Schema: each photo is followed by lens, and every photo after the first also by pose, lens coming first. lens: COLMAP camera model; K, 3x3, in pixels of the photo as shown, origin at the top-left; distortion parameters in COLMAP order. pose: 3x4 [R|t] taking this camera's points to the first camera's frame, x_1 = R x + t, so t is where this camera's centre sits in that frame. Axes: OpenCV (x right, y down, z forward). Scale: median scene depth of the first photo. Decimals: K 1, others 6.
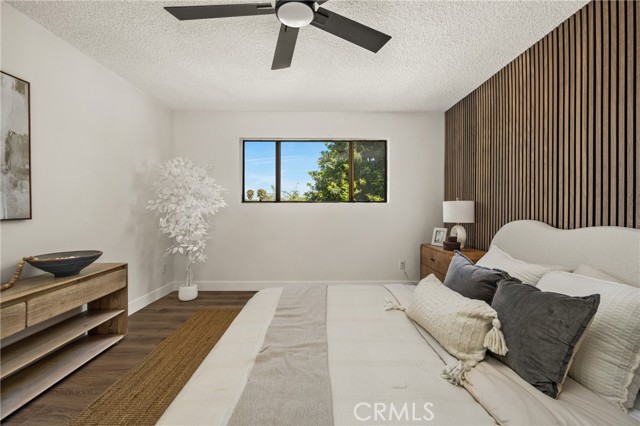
lens RADIAL K [[260.7, 0, 319.0], [0, 260.7, 207.4], [0, 0, 1]] dist [0.001176, 0.000064]
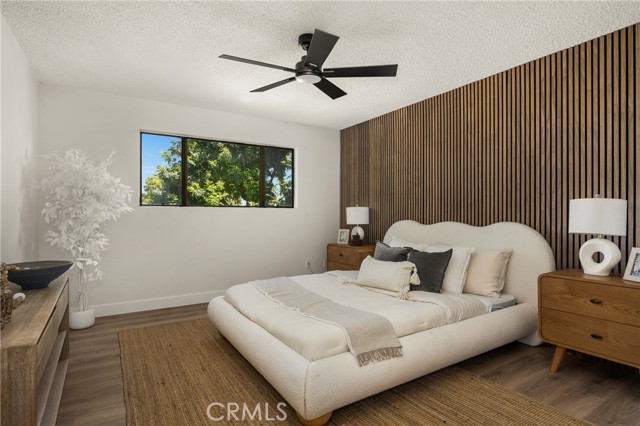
lens RADIAL K [[348.2, 0, 319.9], [0, 348.2, 214.8], [0, 0, 1]] dist [0.005899, -0.001411]
pose [[0.849063, -0.002855, 0.528284, -0.559526], [0.002089, 0.999996, 0.002048, 0.009988], [-0.528287, -0.000635, 0.849065, -0.360003]]
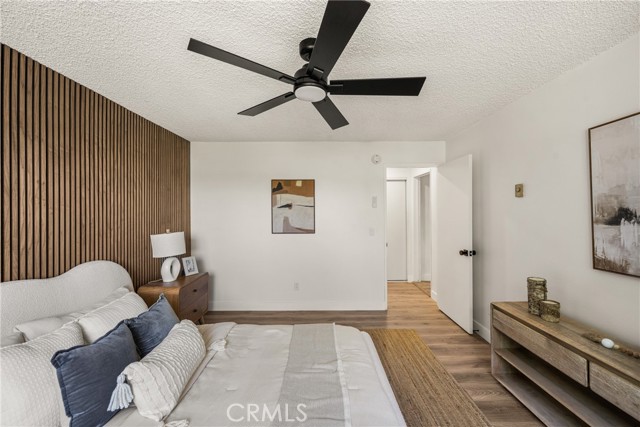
lens RADIAL K [[259.4, 0, 320.9], [0, 259.4, 211.8], [0, 0, 1]] dist [0.000019, -0.000546]
pose [[-0.999994, 0.001670, 0.003189, -0.068532], [0.001677, 0.999996, 0.002195, -0.114982], [-0.003185, 0.002200, -0.999993, 1.117552]]
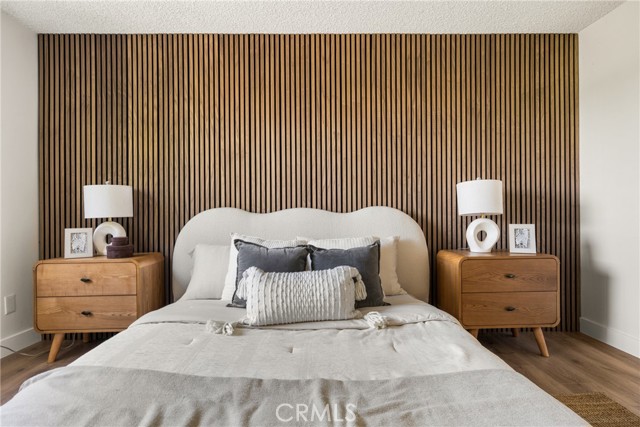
lens RADIAL K [[348.2, 0, 323.1], [0, 348.2, 212.8], [0, 0, 1]] dist [0.005899, -0.001411]
pose [[-0.021737, -0.004158, 0.999755, -0.427521], [0.009250, 0.999948, 0.004360, 0.052651], [-0.999721, 0.009343, -0.021698, 0.516152]]
